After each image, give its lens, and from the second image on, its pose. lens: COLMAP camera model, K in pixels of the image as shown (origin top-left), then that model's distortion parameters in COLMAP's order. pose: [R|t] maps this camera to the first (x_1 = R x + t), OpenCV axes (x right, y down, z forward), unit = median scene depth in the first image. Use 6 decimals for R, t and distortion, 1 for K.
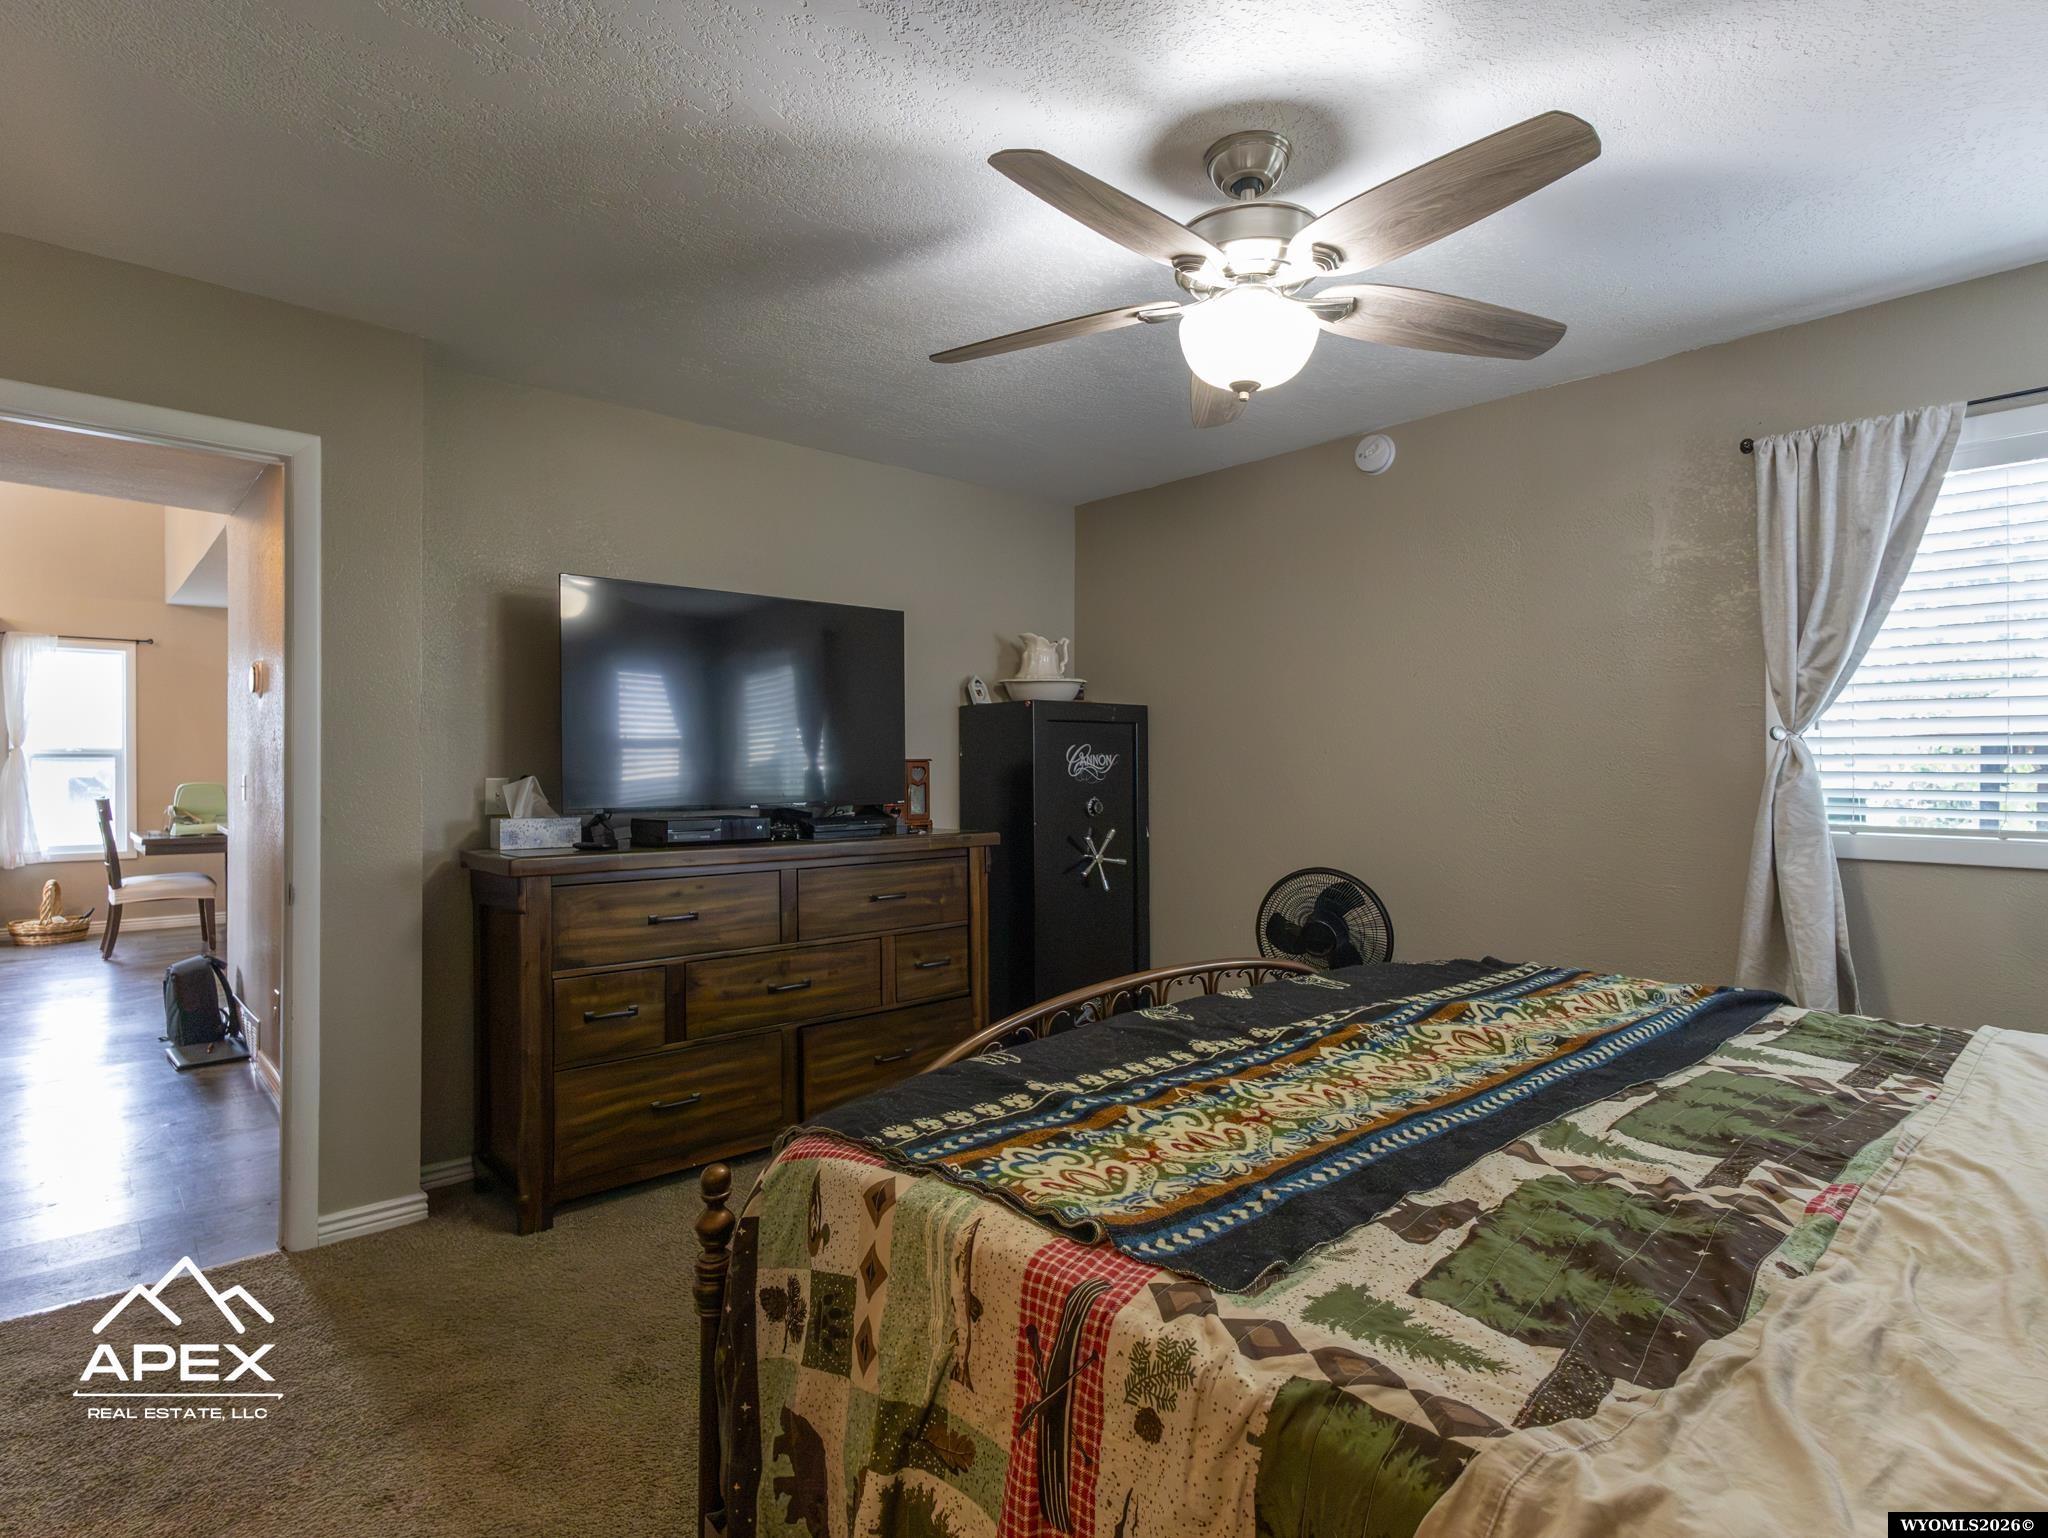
lens RADIAL K [[1069.3, 0, 1016.0], [0, 1069.3, 761.0], [0, 0, 1]] dist [0.005943, 0.004858]
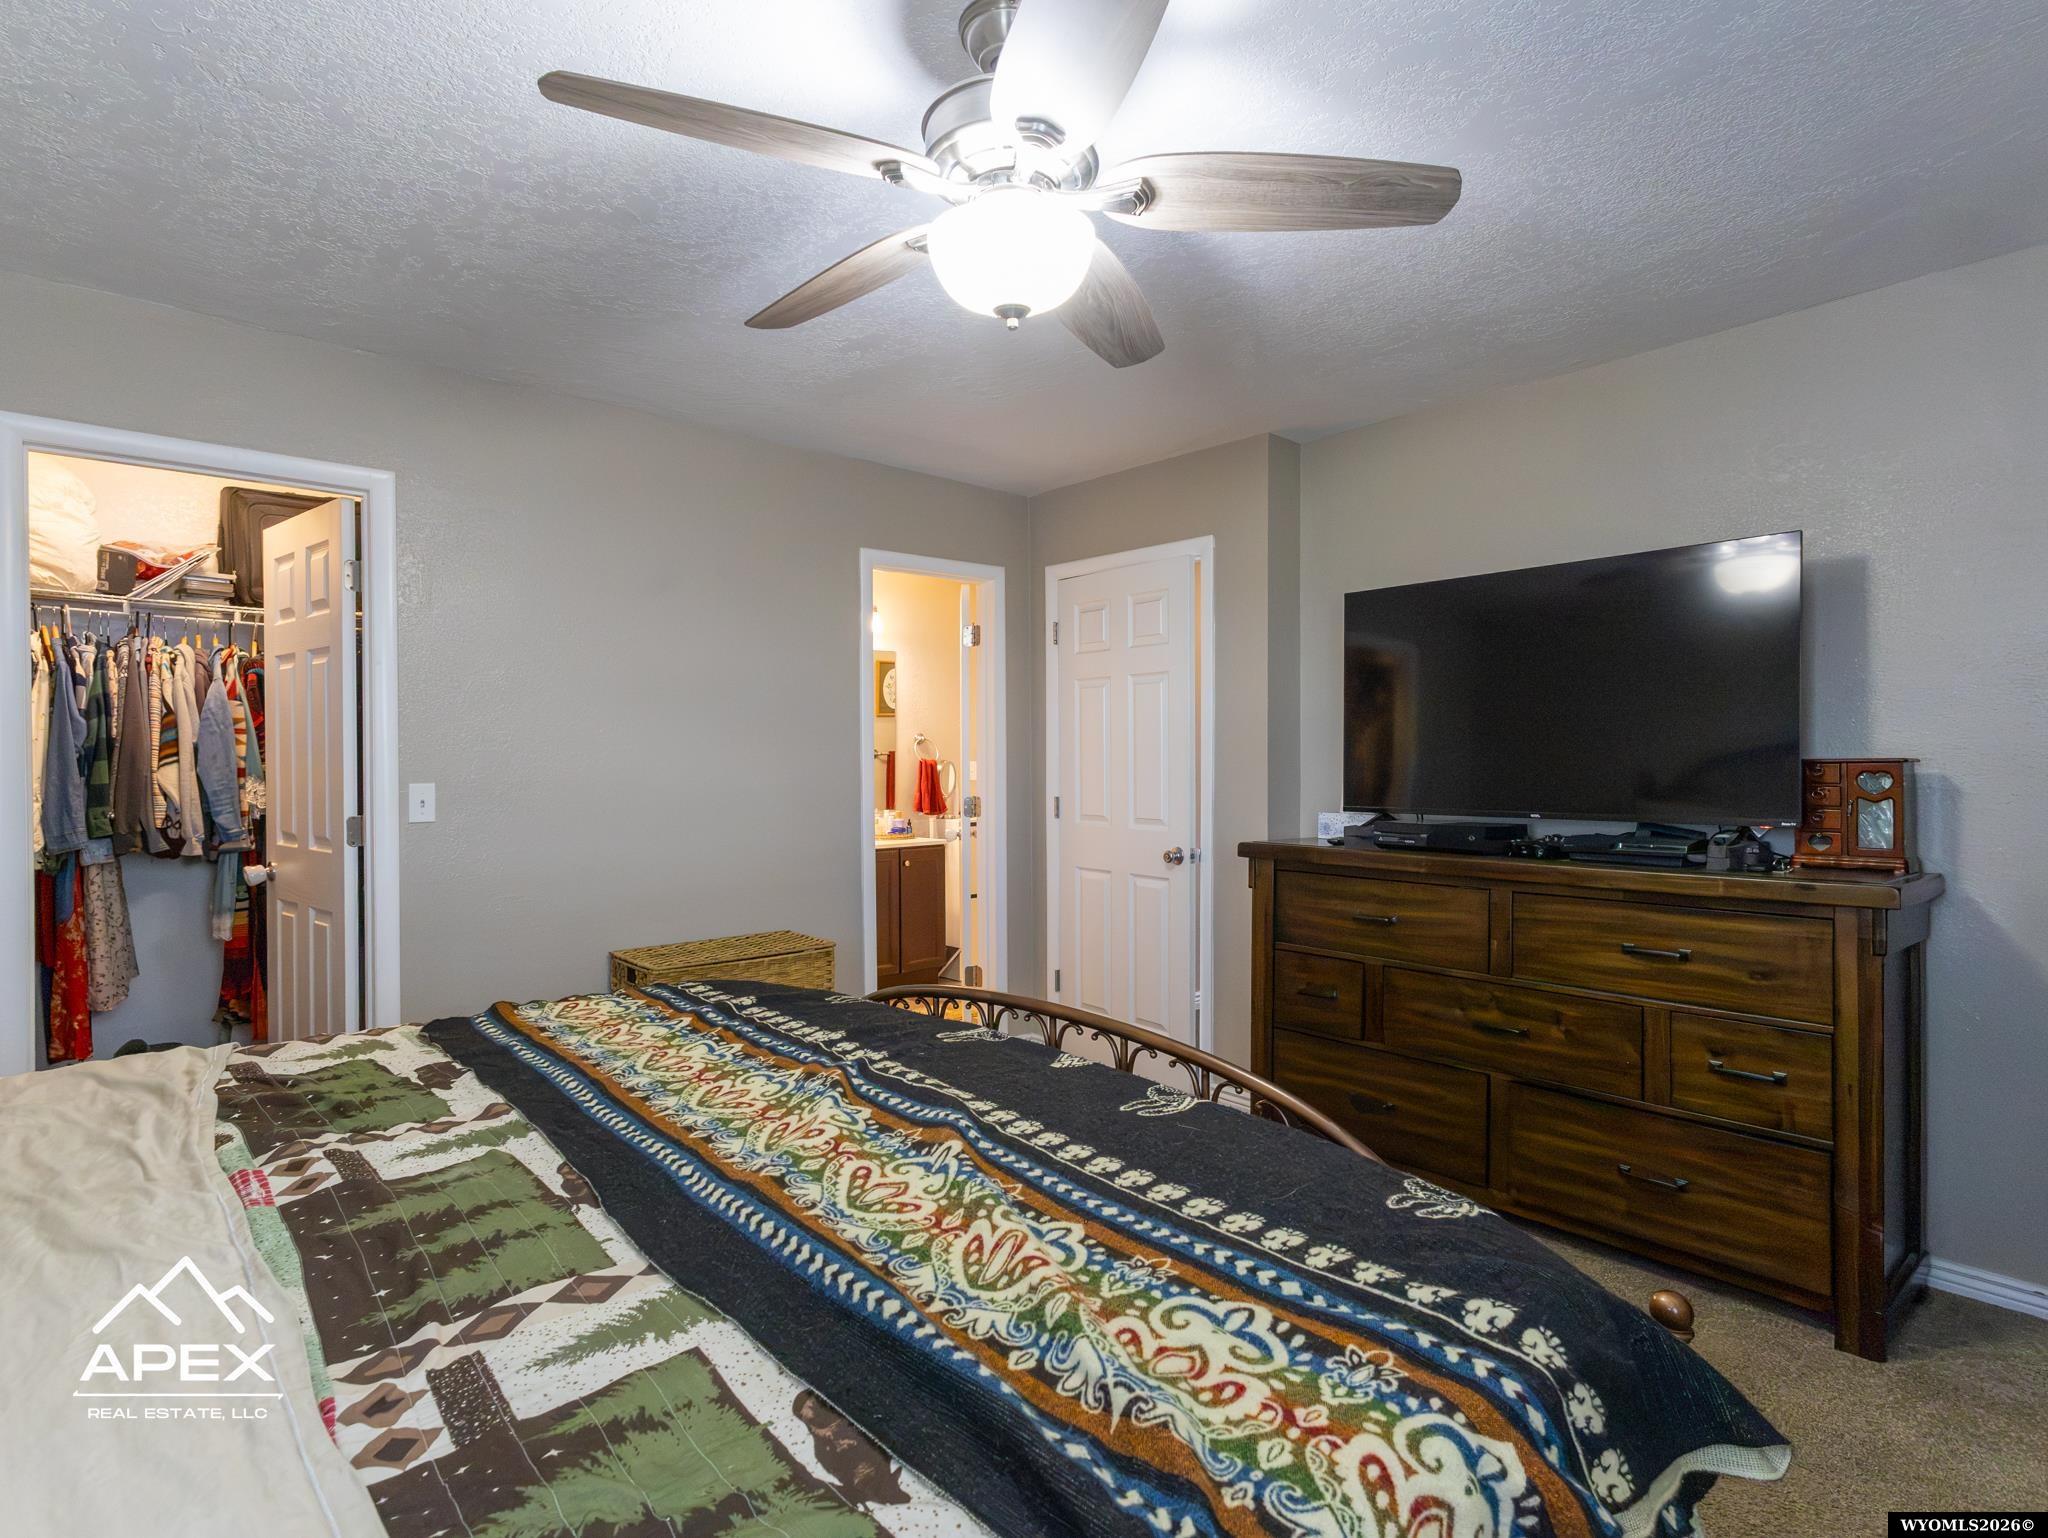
lens RADIAL K [[1069.3, 0, 1018.5], [0, 1069.3, 770.1], [0, 0, 1]] dist [0.005943, 0.004858]
pose [[-0.020897, 0.005322, -0.999767, 1.396674], [0.005502, 0.999971, 0.005208, 0.000139], [0.999767, -0.005392, -0.020925, 1.381712]]
